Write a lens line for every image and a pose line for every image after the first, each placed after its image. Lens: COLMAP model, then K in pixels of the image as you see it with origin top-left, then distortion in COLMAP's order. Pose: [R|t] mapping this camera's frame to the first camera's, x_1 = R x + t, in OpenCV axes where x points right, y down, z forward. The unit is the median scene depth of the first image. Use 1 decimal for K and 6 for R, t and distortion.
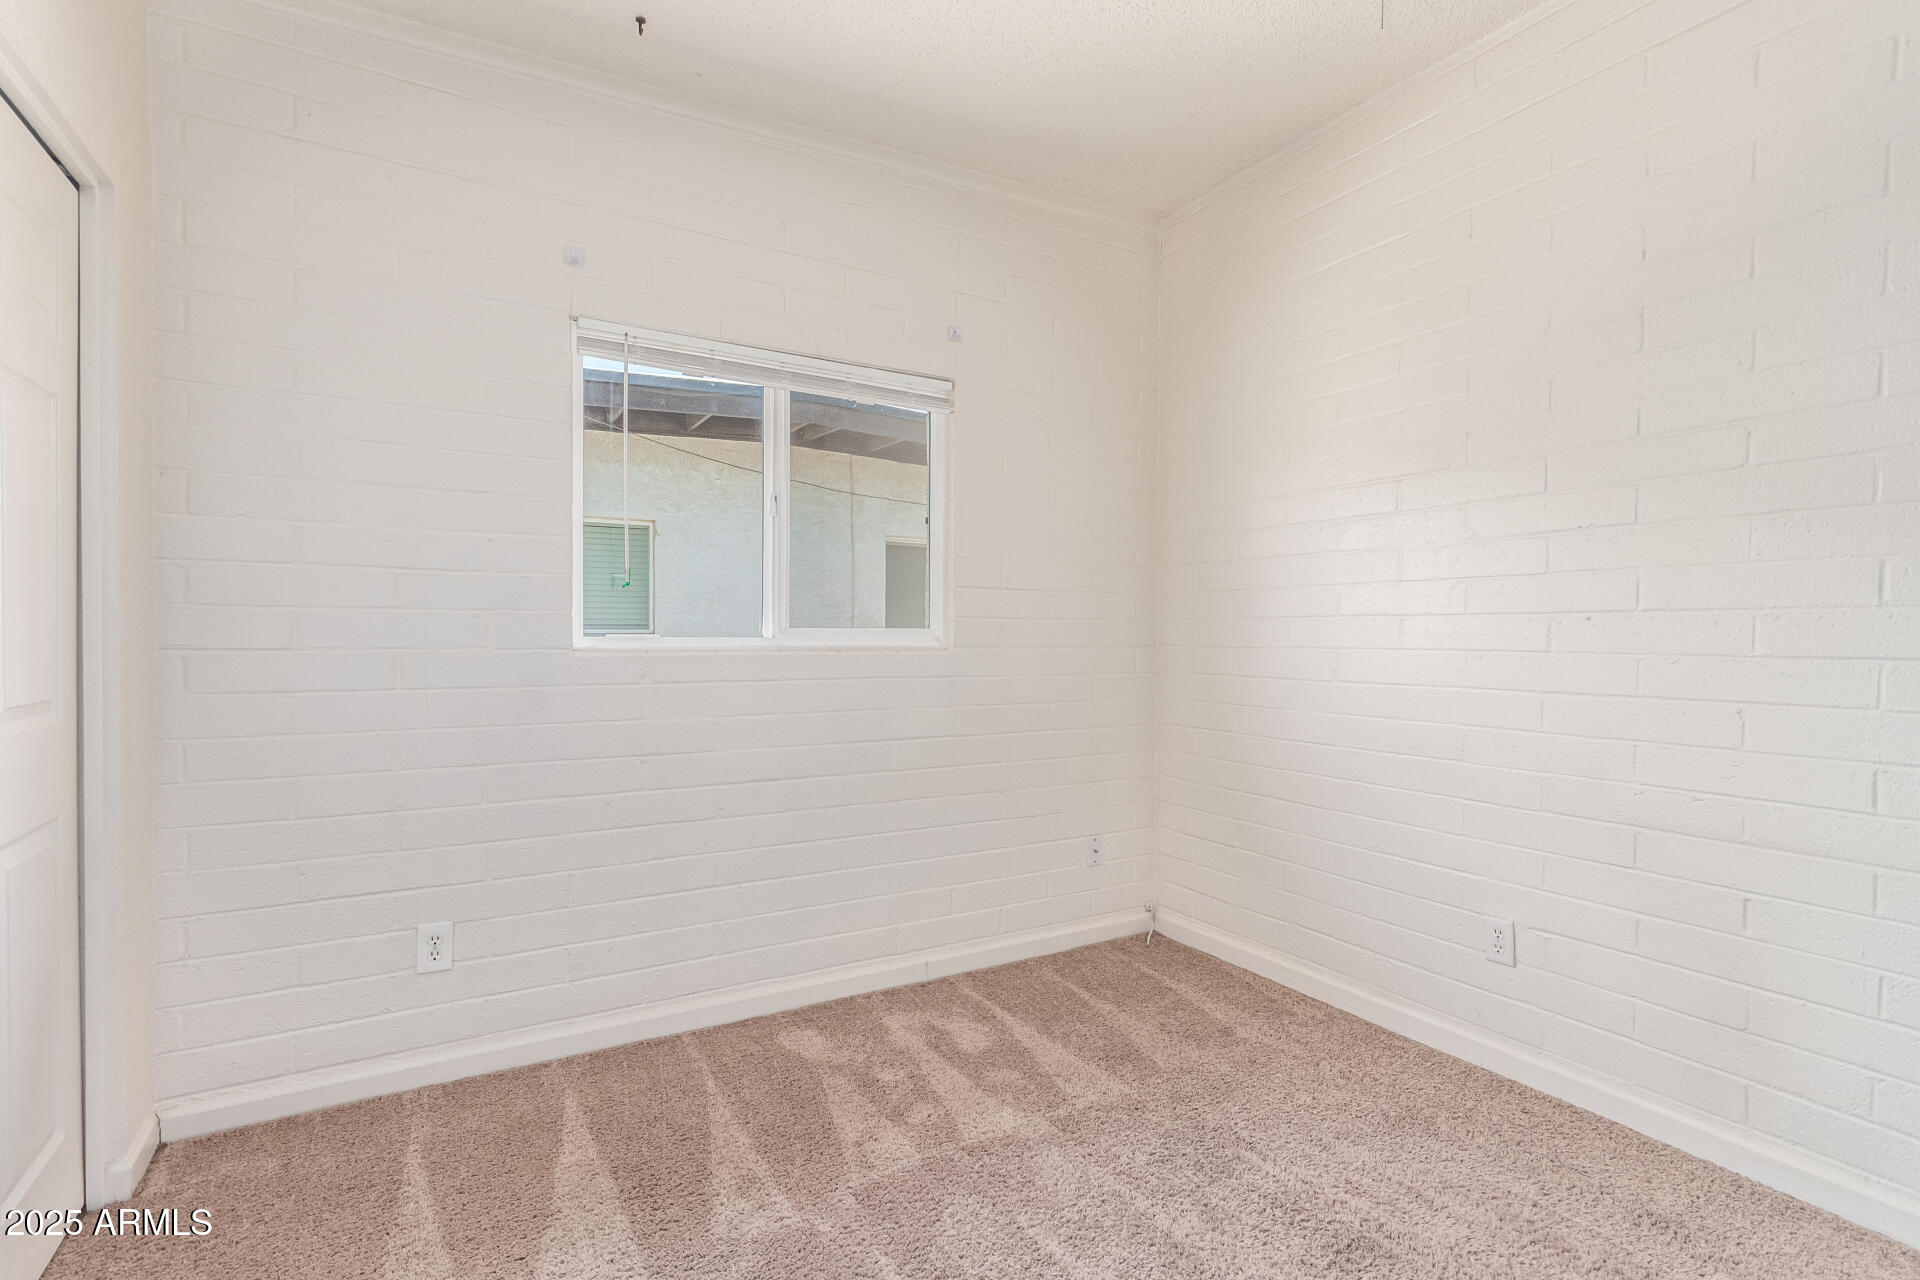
lens RADIAL K [[884.8, 0, 960.0], [0, 884.8, 640.0], [0, 0, 1]] dist [0.000715, 0.000694]
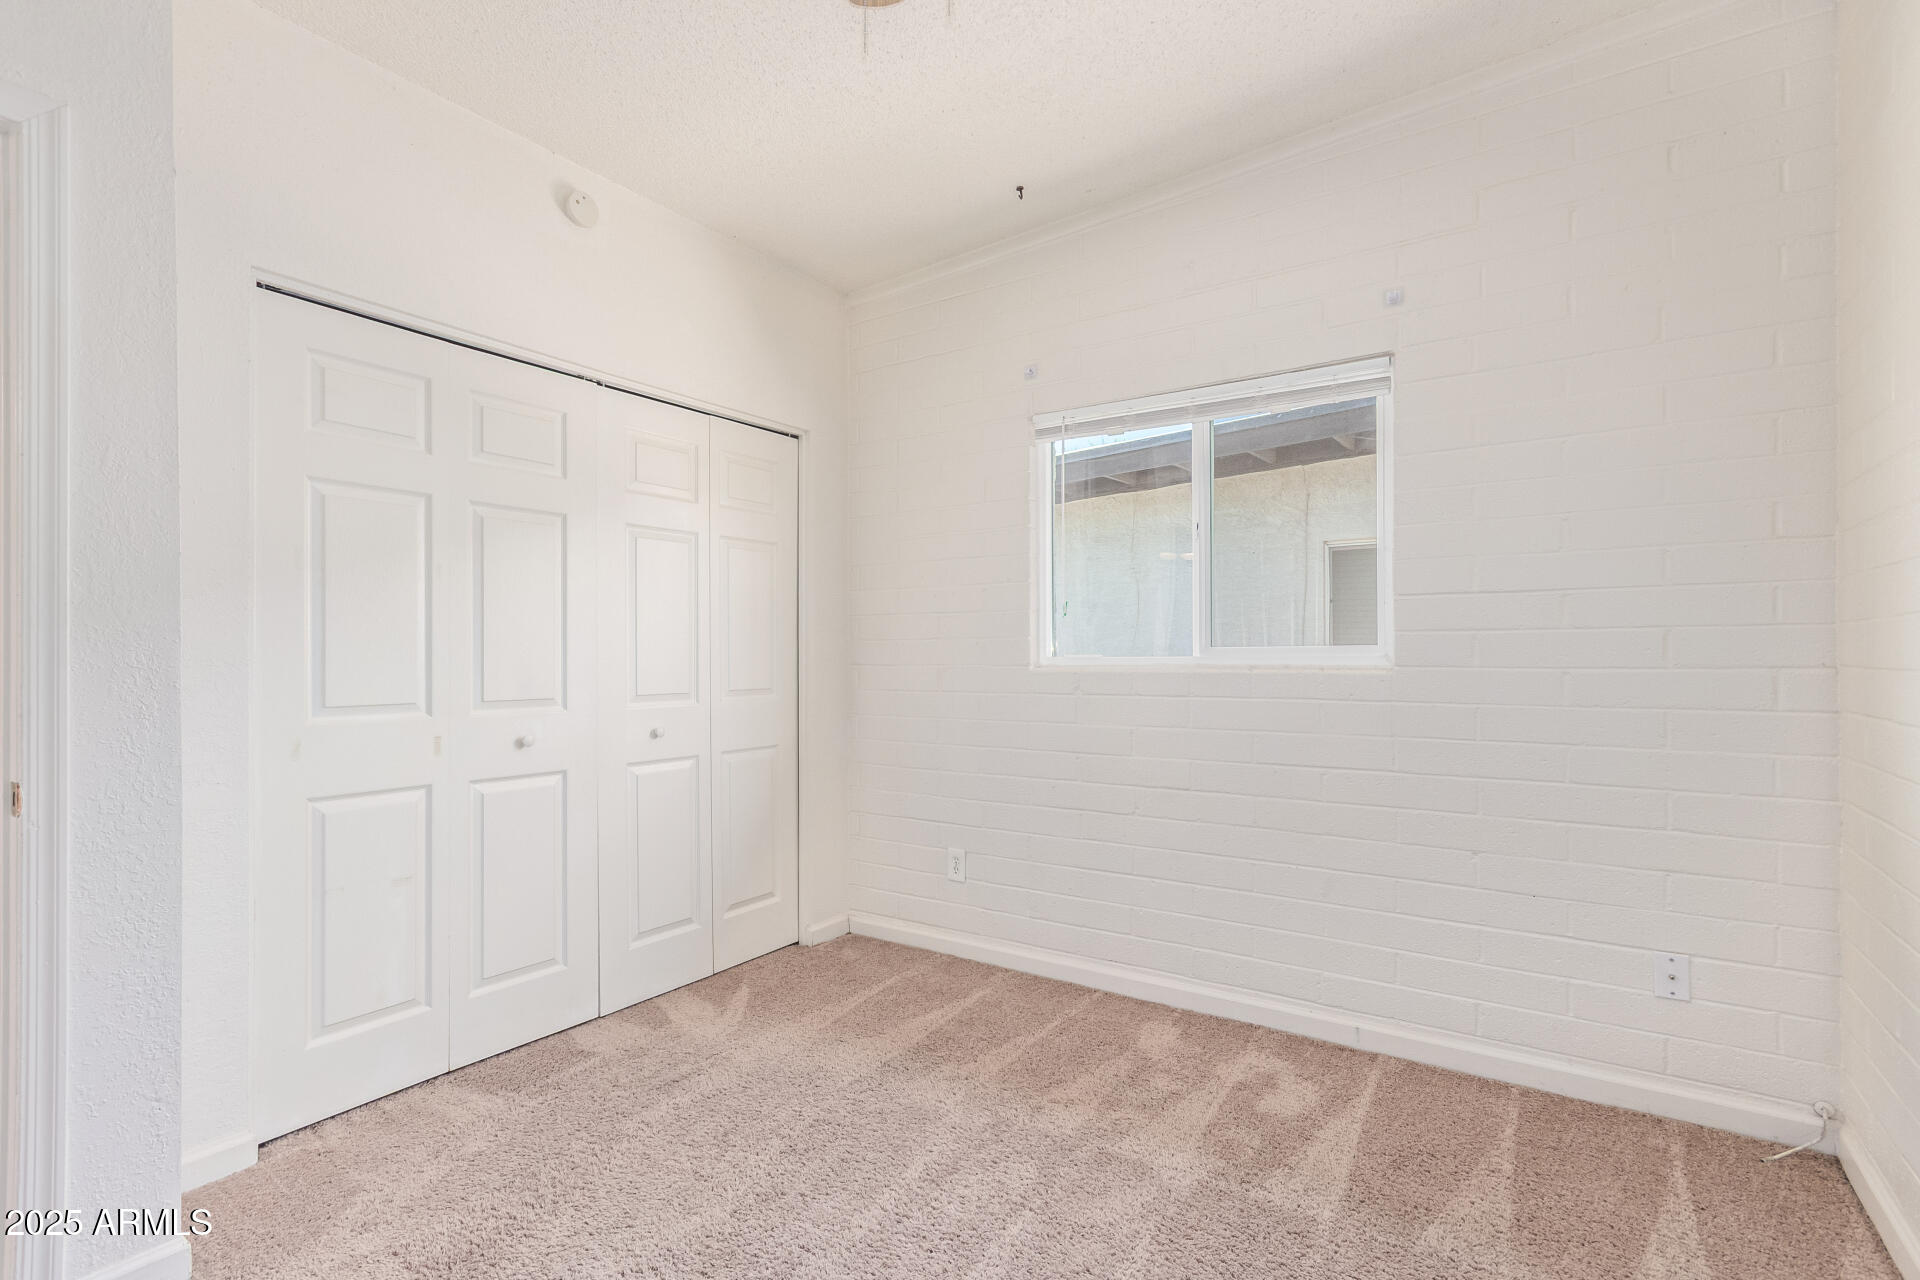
lens RADIAL K [[895.9, 0, 955.2], [0, 895.9, 640.6], [0, 0, 1]] dist [0.001376, 0.001076]
pose [[0.434715, -0.020766, -0.900329, 0.682133], [0.003755, 0.999767, -0.021247, -0.000155], [0.900560, 0.005856, 0.434691, 0.293879]]
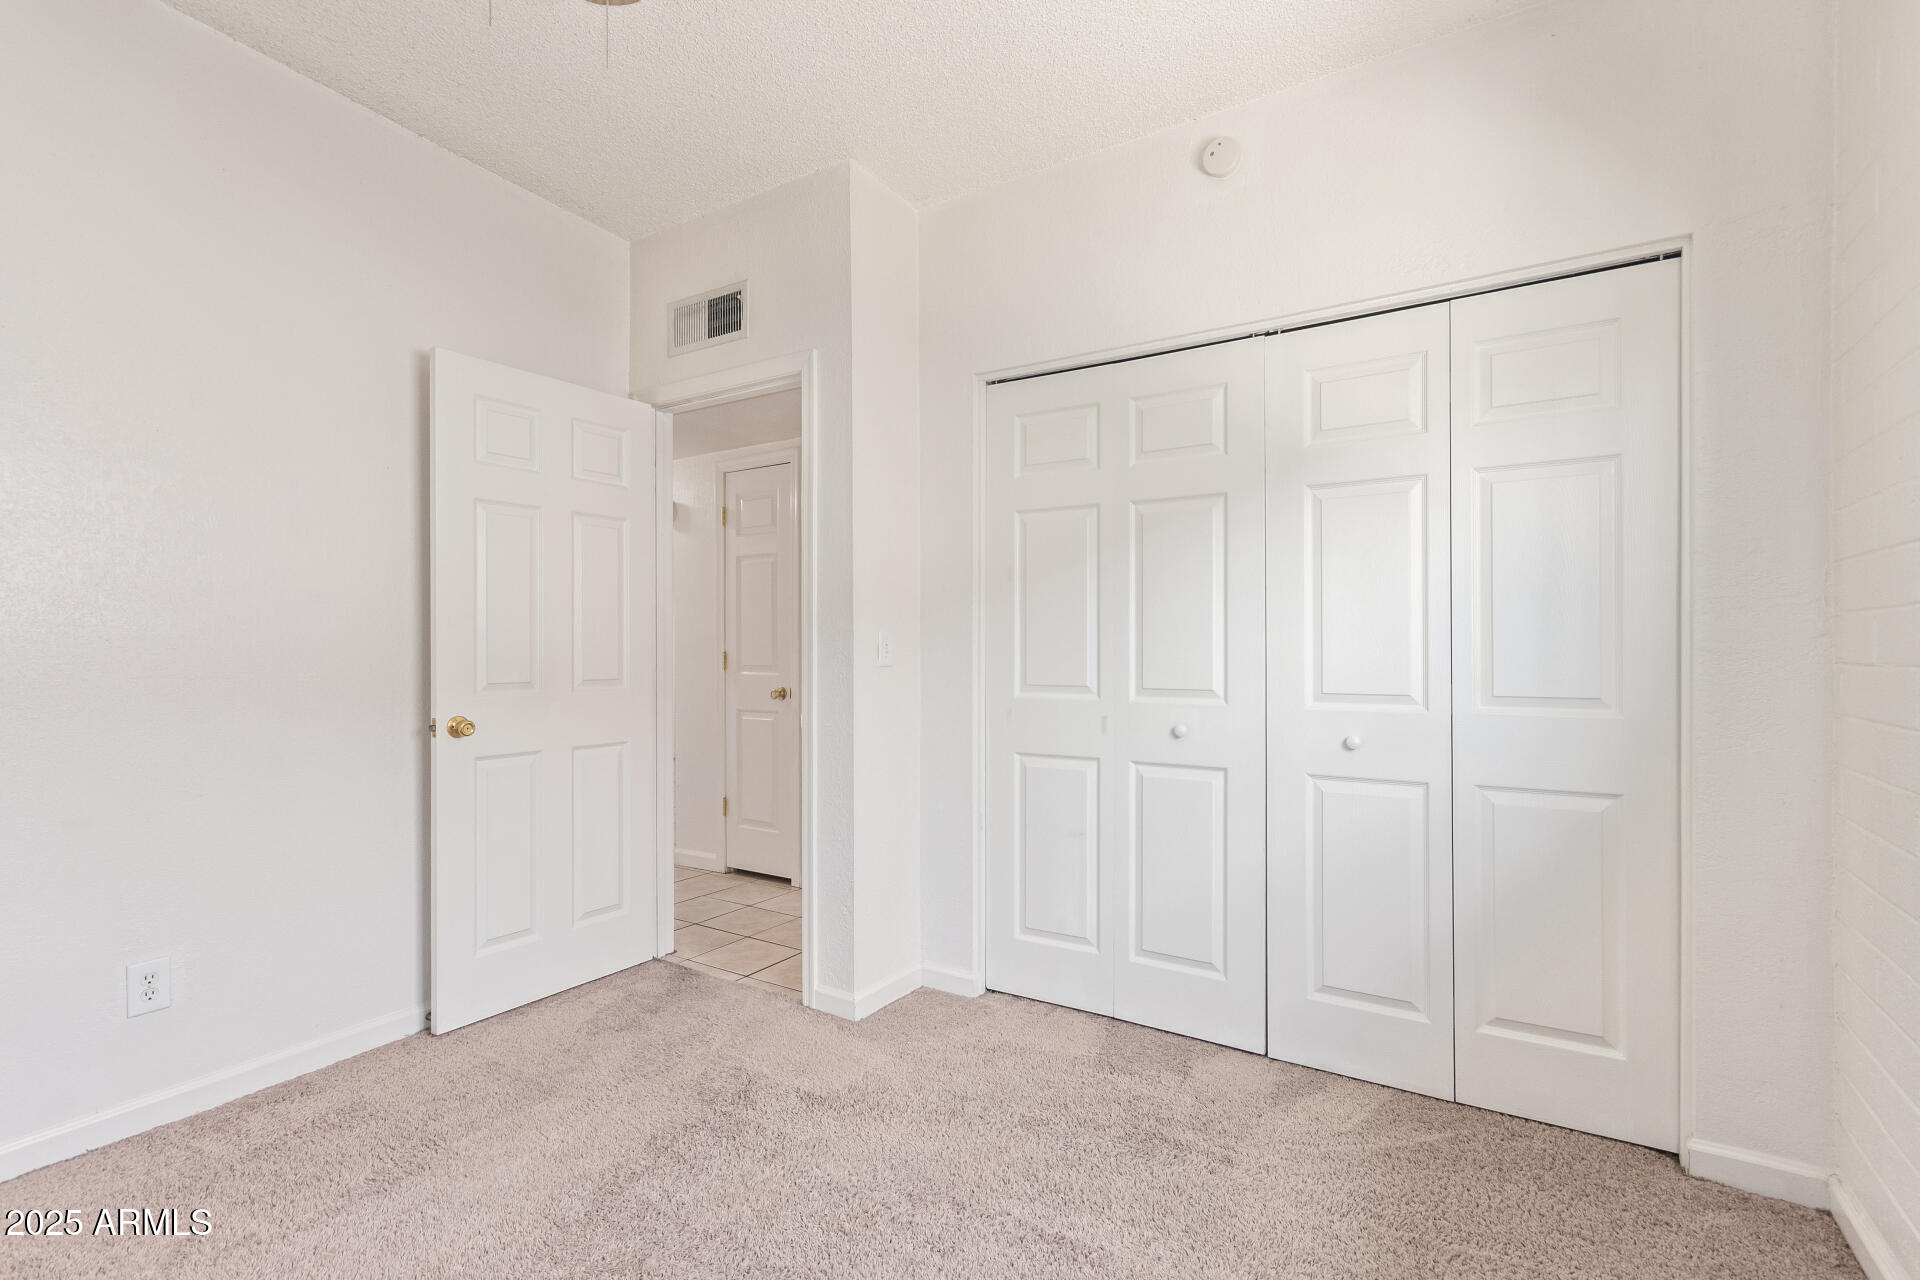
lens RADIAL K [[875.9, 0, 960.8], [0, 875.9, 647.6], [0, 0, 1]] dist [-0.000335, 0.000139]
pose [[-0.885396, -0.006217, -0.464796, 0.236713], [-0.004776, 0.999979, -0.004278, 0.001337], [0.464813, -0.001568, -0.885407, 1.049815]]
